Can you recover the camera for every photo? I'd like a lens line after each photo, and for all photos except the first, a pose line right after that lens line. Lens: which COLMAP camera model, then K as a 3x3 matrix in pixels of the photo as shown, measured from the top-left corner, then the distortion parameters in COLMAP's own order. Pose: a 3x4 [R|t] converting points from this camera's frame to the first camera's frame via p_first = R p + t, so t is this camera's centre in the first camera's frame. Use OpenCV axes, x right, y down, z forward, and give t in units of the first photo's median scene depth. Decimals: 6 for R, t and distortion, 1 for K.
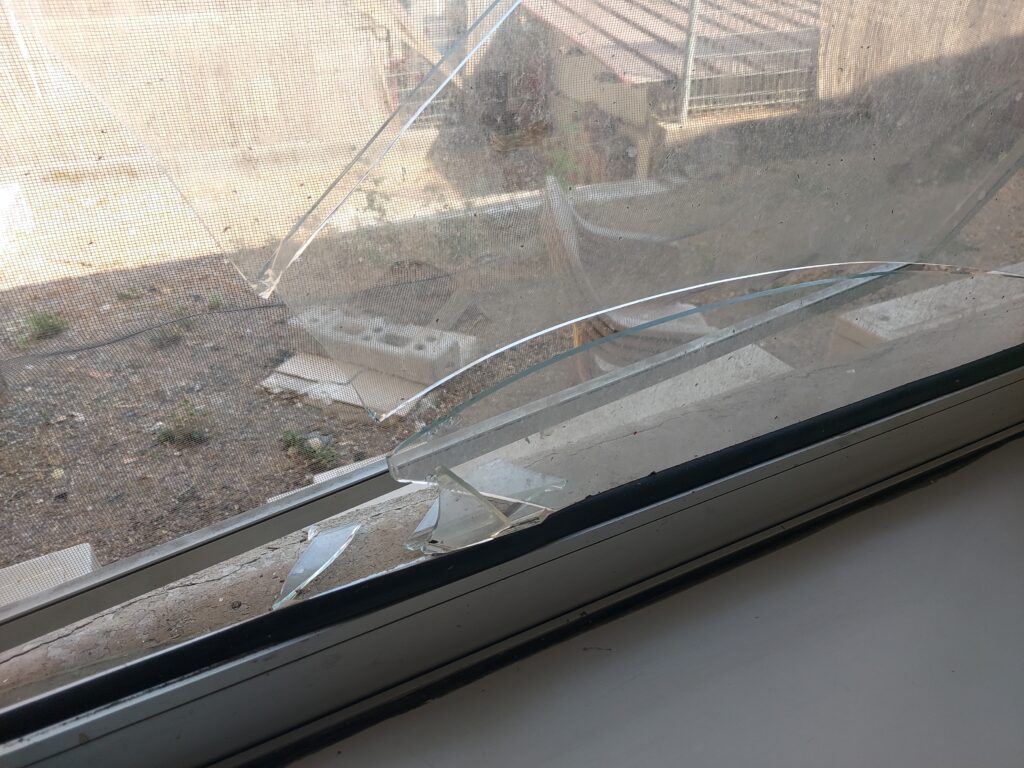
lens RADIAL K [[750.9, 0, 512.0], [0, 750.9, 384.0], [0, 0, 1]] dist [0.011130, -0.005007]
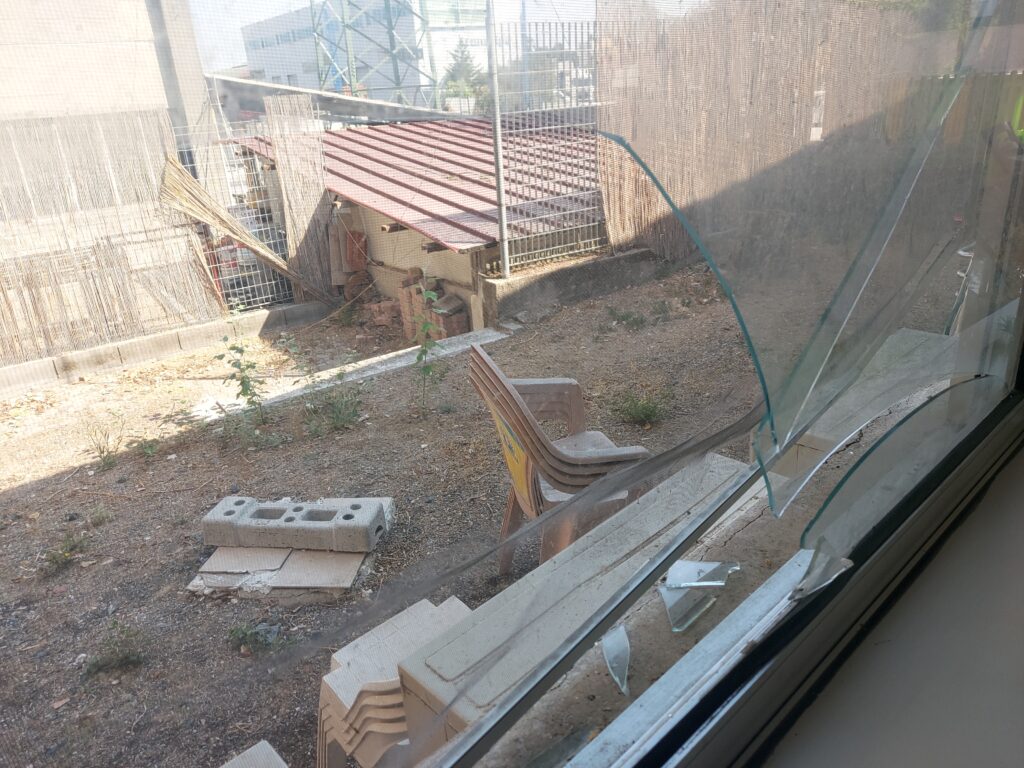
lens RADIAL K [[750.9, 0, 512.0], [0, 750.9, 384.0], [0, 0, 1]] dist [0.011130, -0.005007]
pose [[0.951283, -0.155448, 0.266263, -0.094503], [0.203324, 0.965490, -0.162754, -0.007043], [-0.231775, 0.208963, 0.950061, -0.044064]]
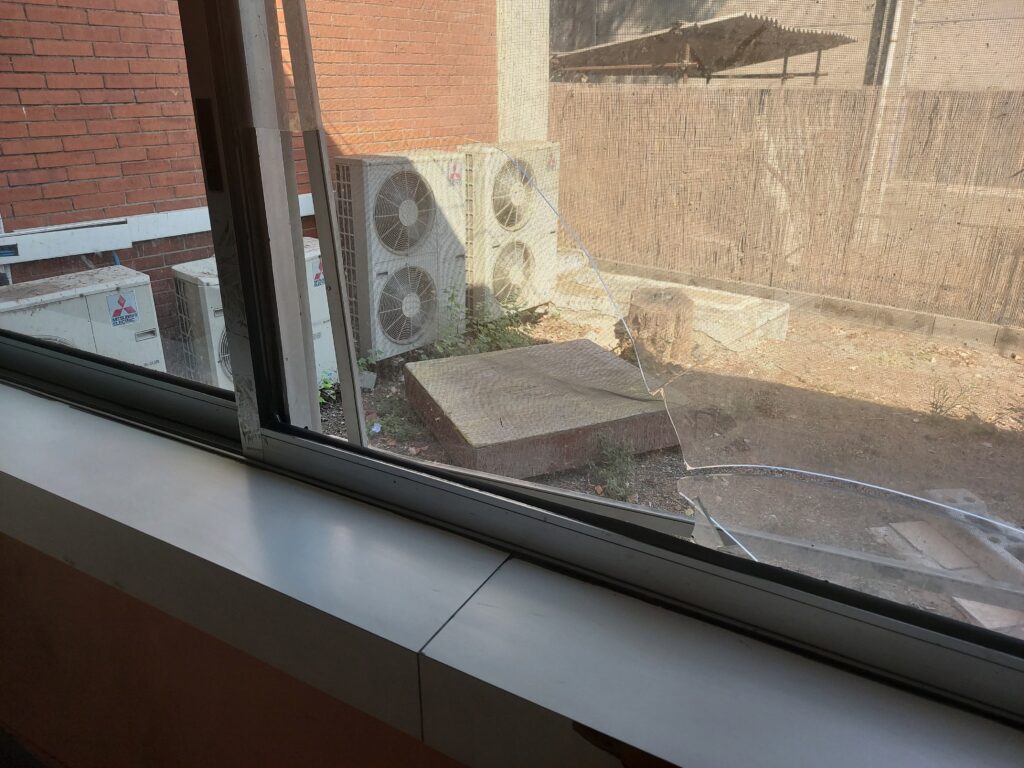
lens RADIAL K [[750.9, 0, 512.0], [0, 750.9, 384.0], [0, 0, 1]] dist [0.011130, -0.005007]
pose [[0.545021, 0.326443, -0.772261, 0.095142], [-0.456129, 0.888299, 0.053582, -0.005018], [0.703490, 0.323048, 0.633042, -0.071276]]
